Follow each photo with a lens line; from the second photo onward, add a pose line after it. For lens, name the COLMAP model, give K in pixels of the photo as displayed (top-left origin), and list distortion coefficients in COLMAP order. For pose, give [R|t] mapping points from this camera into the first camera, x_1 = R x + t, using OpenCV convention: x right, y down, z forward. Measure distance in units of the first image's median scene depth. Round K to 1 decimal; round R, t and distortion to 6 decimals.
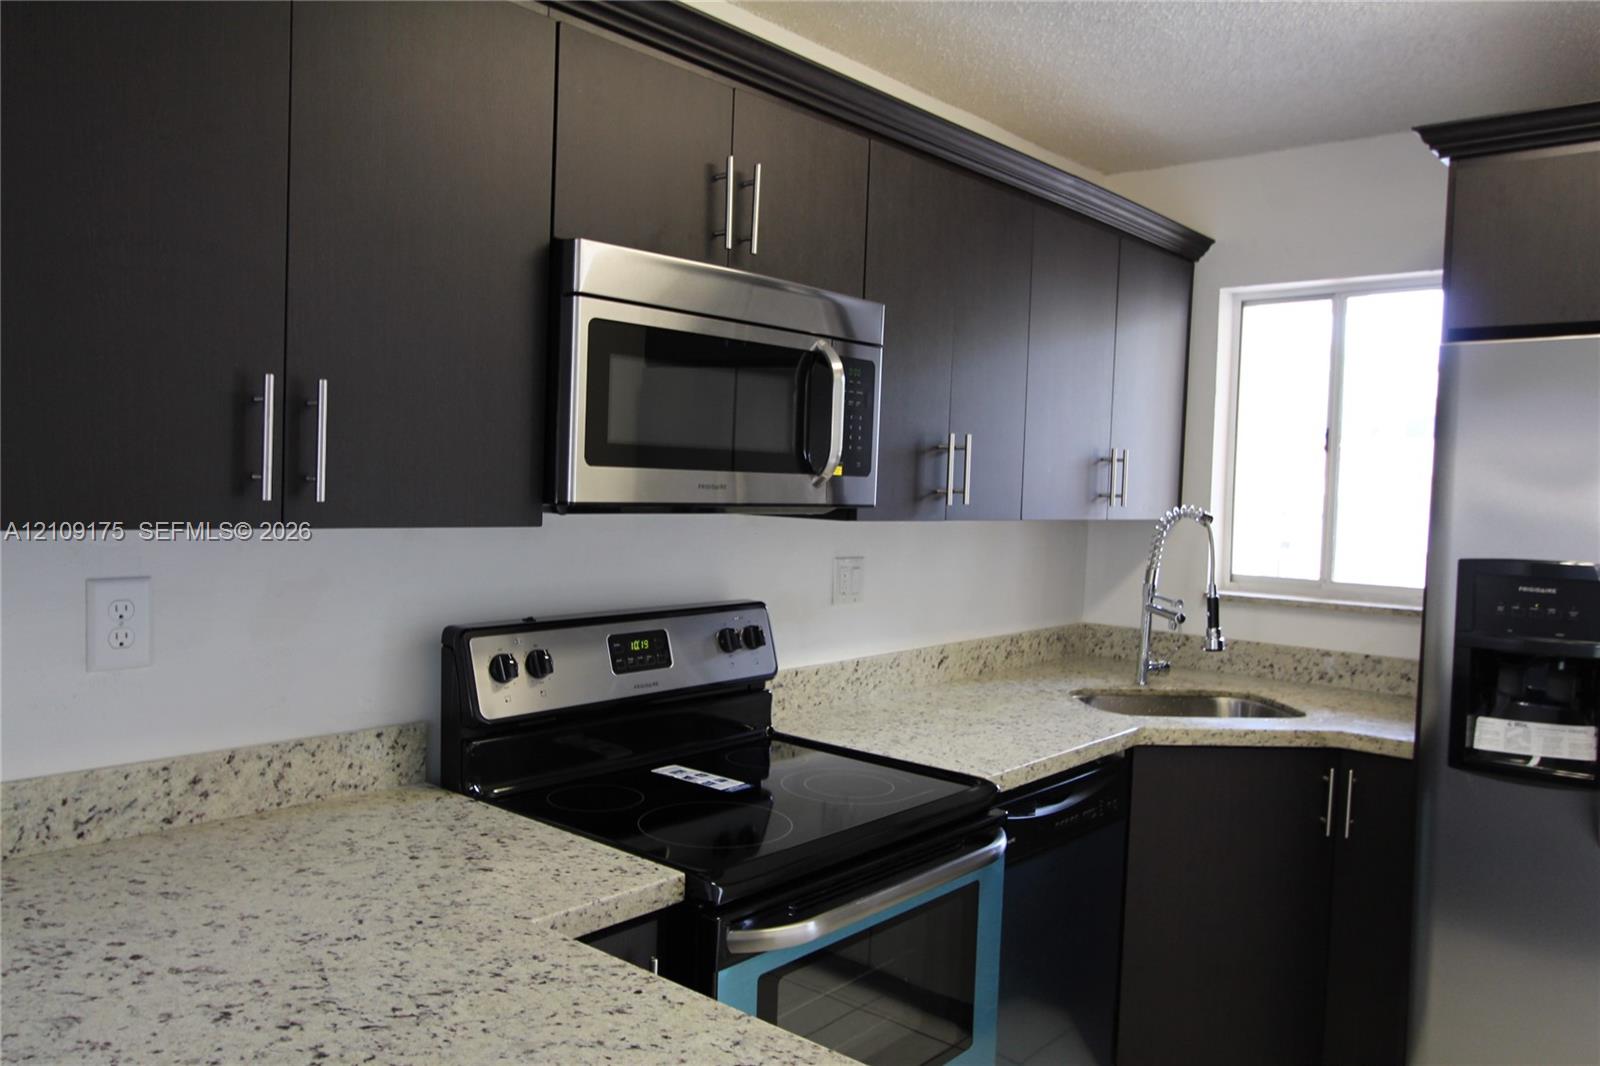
lens RADIAL K [[1201.6, 0, 792.8], [0, 1201.6, 535.1], [0, 0, 1]] dist [-0.022724, 0.029023]
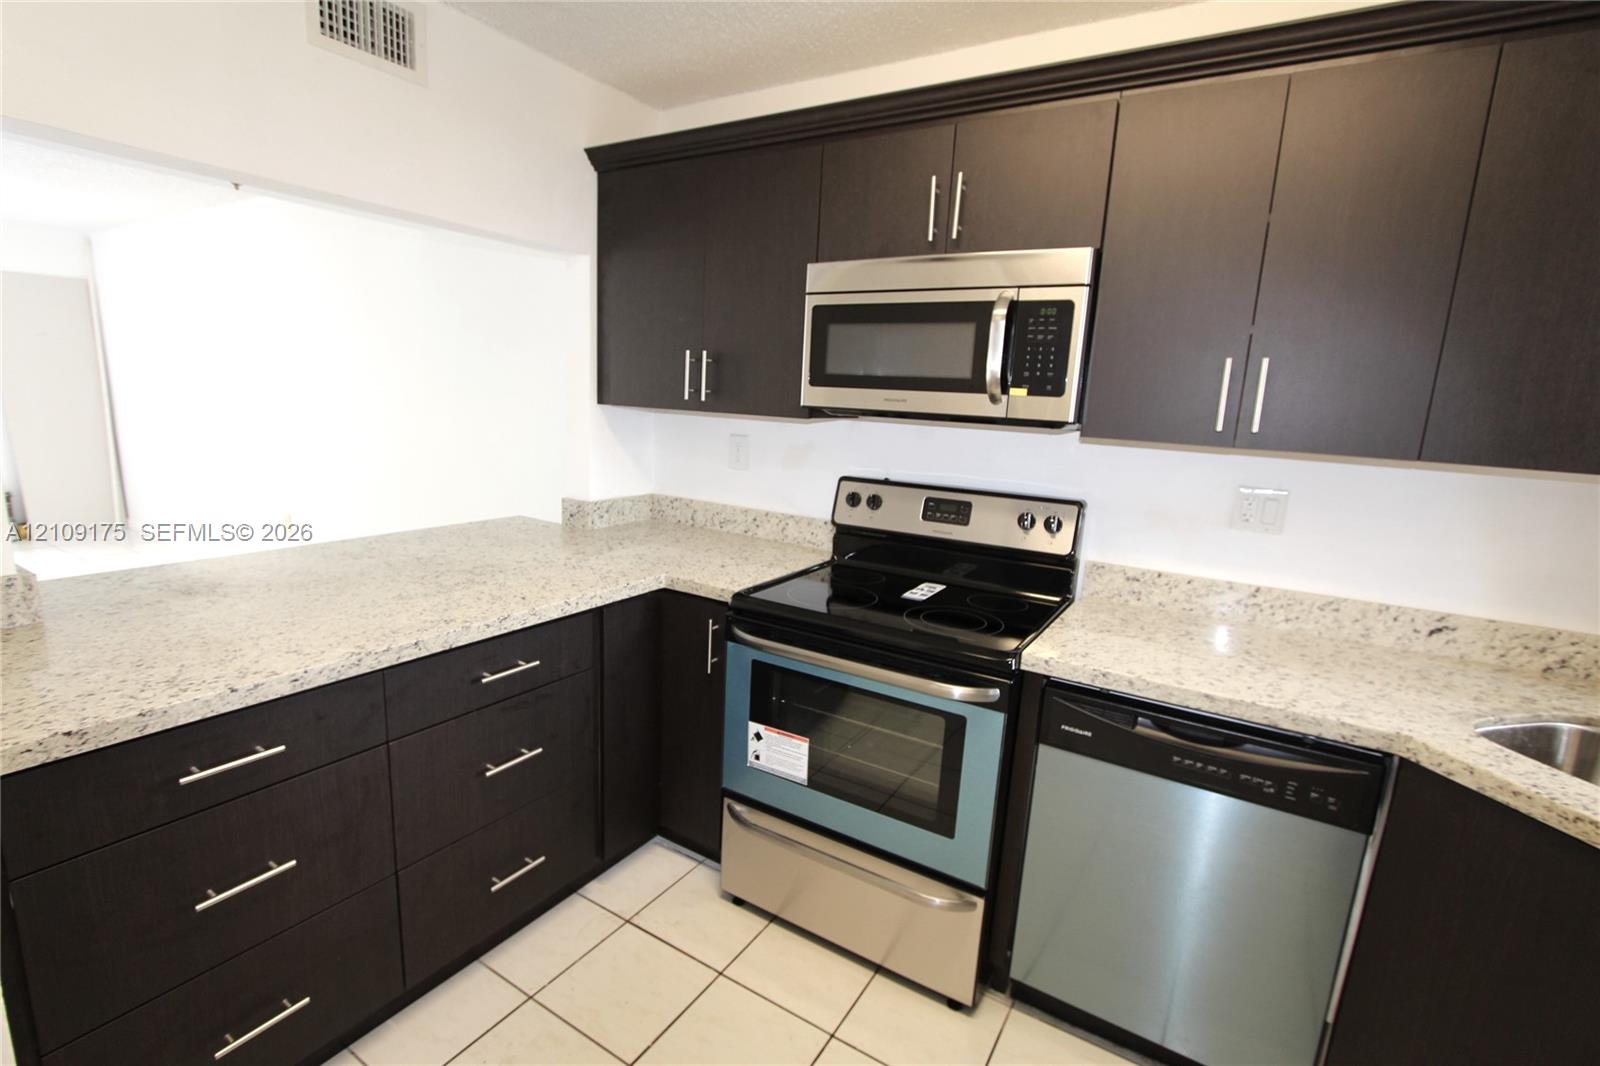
lens RADIAL K [[742.6, 0, 789.5], [0, 742.6, 537.7], [0, 0, 1]] dist [-0.021874, 0.001316]
pose [[0.147429, 0.159364, -0.976149, 0.790788], [-0.091854, 0.984875, 0.146916, 0.006353], [0.984798, 0.068004, 0.159837, 0.632428]]
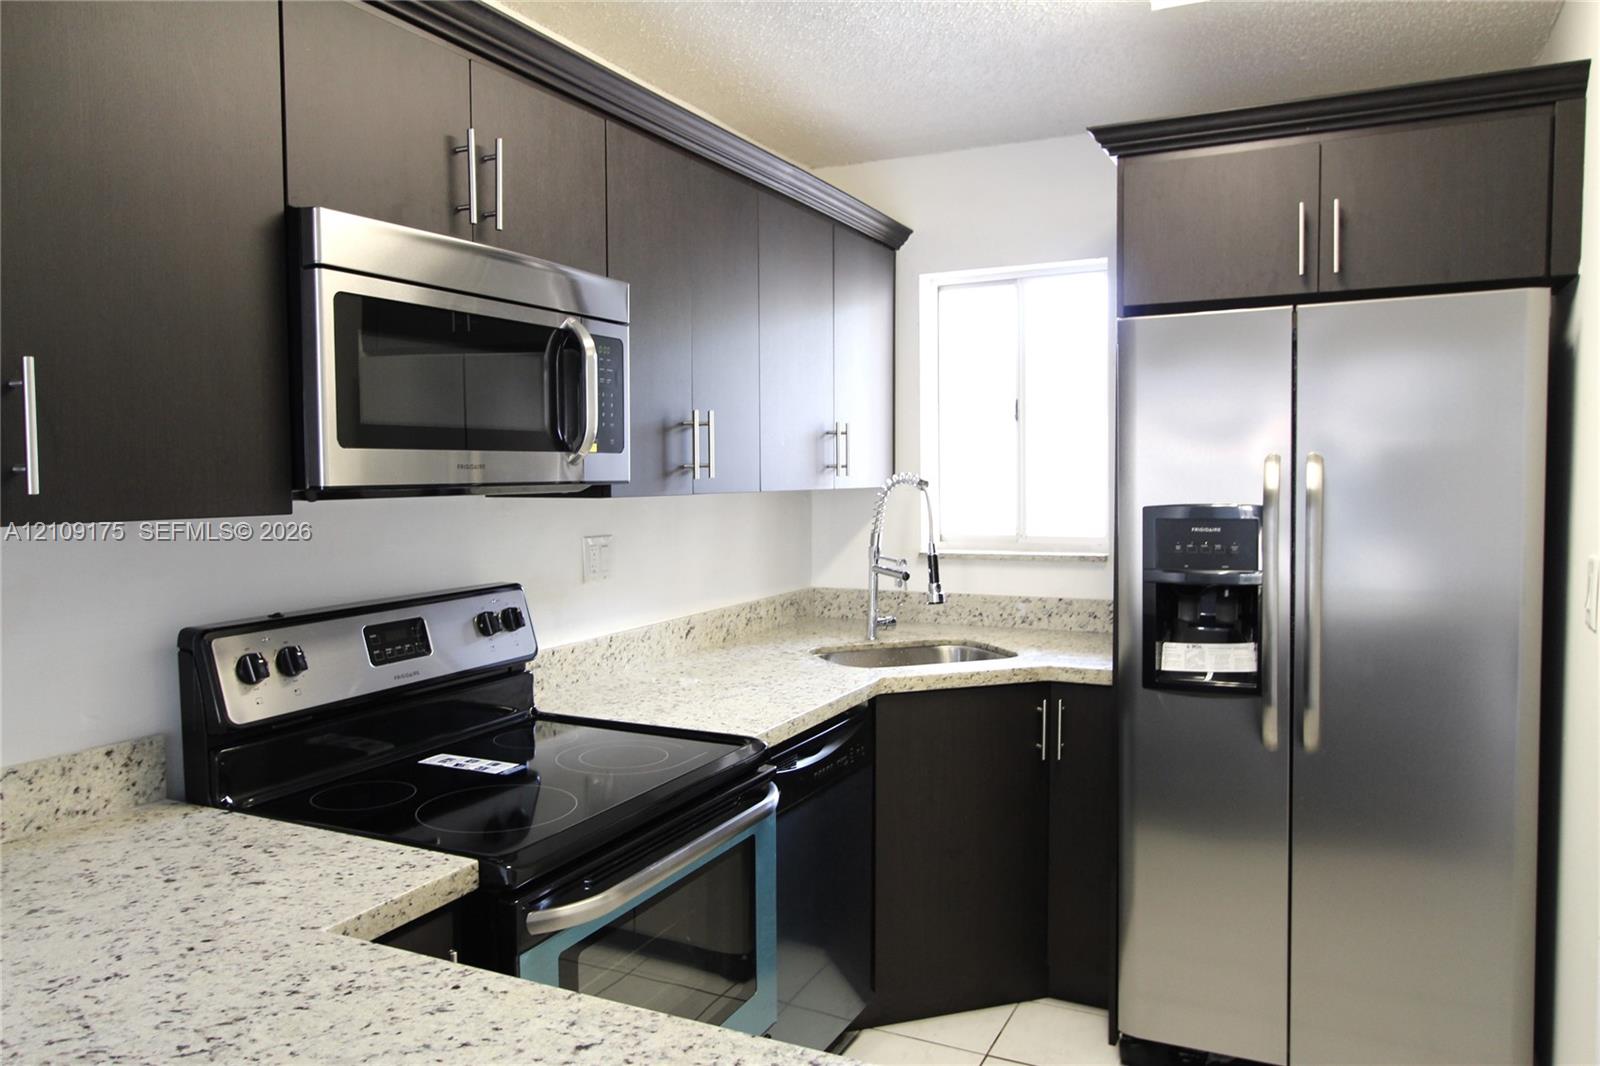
lens RADIAL K [[1137.9, 0, 795.2], [0, 1137.9, 534.3], [0, 0, 1]] dist [-0.023817, 0.024535]
pose [[0.966837, -0.053605, 0.249706, -0.040372], [0.050437, 0.998545, 0.019073, 0.009251], [-0.250365, -0.005846, 0.968134, 0.032544]]
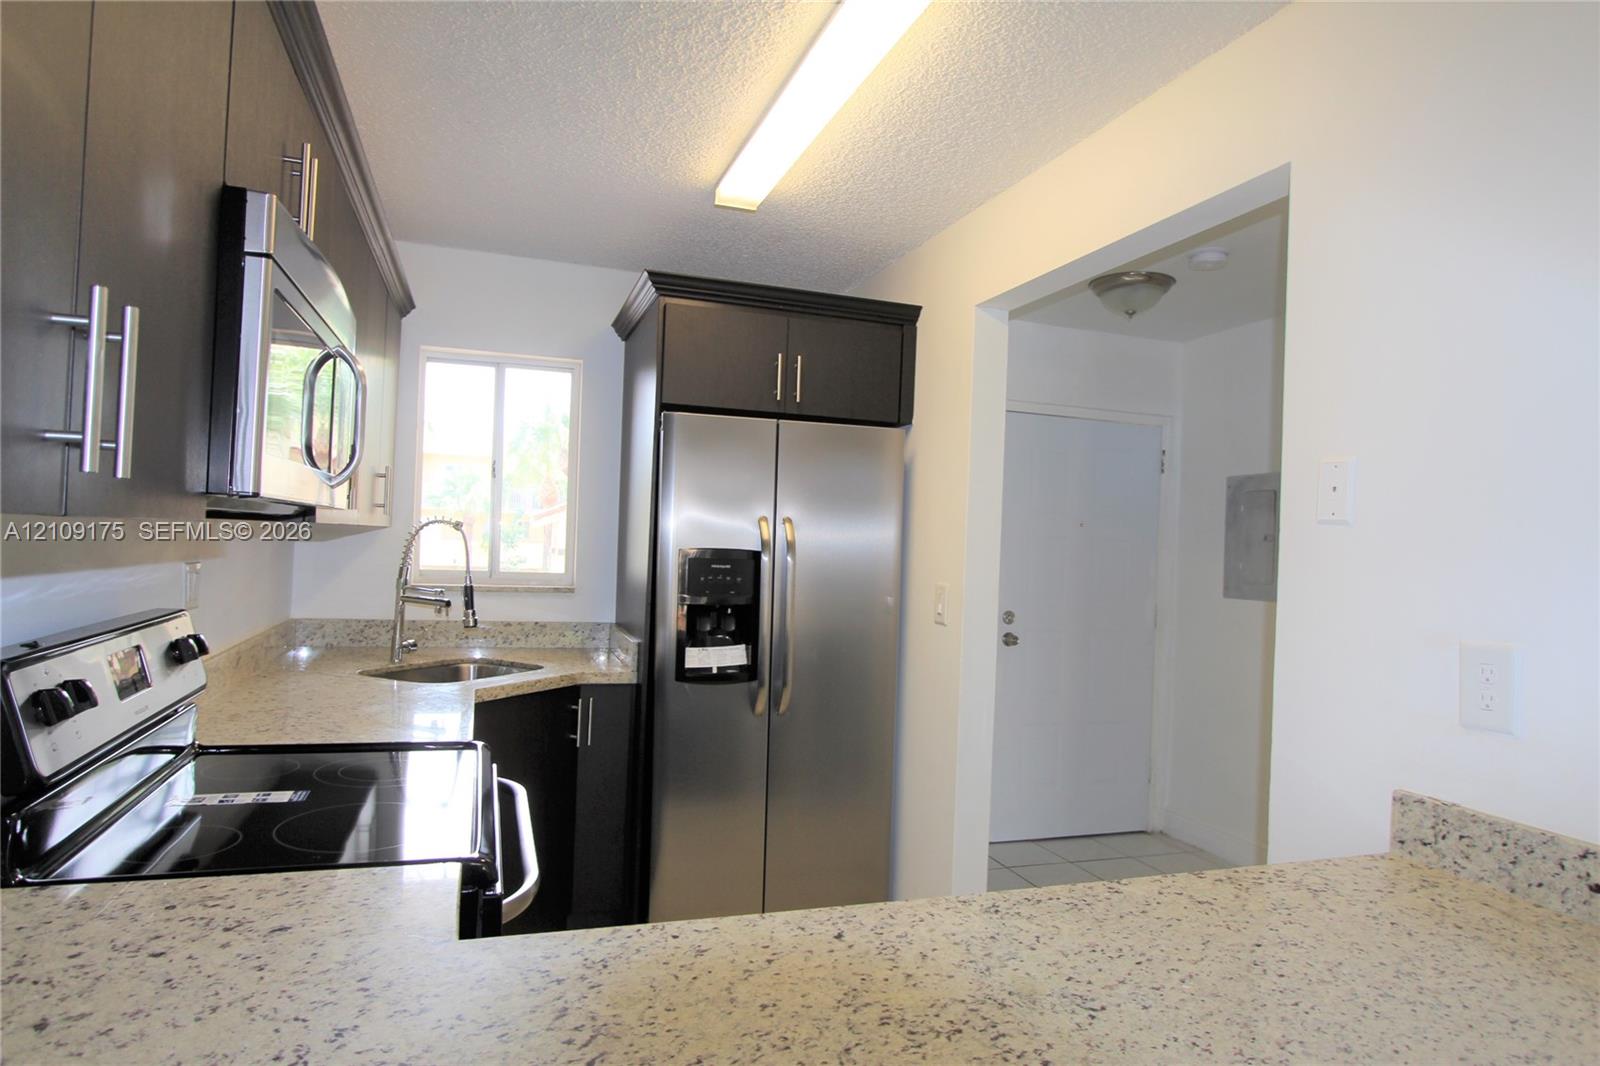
lens RADIAL K [[924.8, 0, 795.8], [0, 924.8, 531.4], [0, 0, 1]] dist [-0.008311, 0.000892]
pose [[0.510365, 0.000053, 0.859958, -0.439264], [0.015143, 0.999844, -0.009049, 0.010344], [-0.859824, 0.017640, 0.510285, 0.255676]]
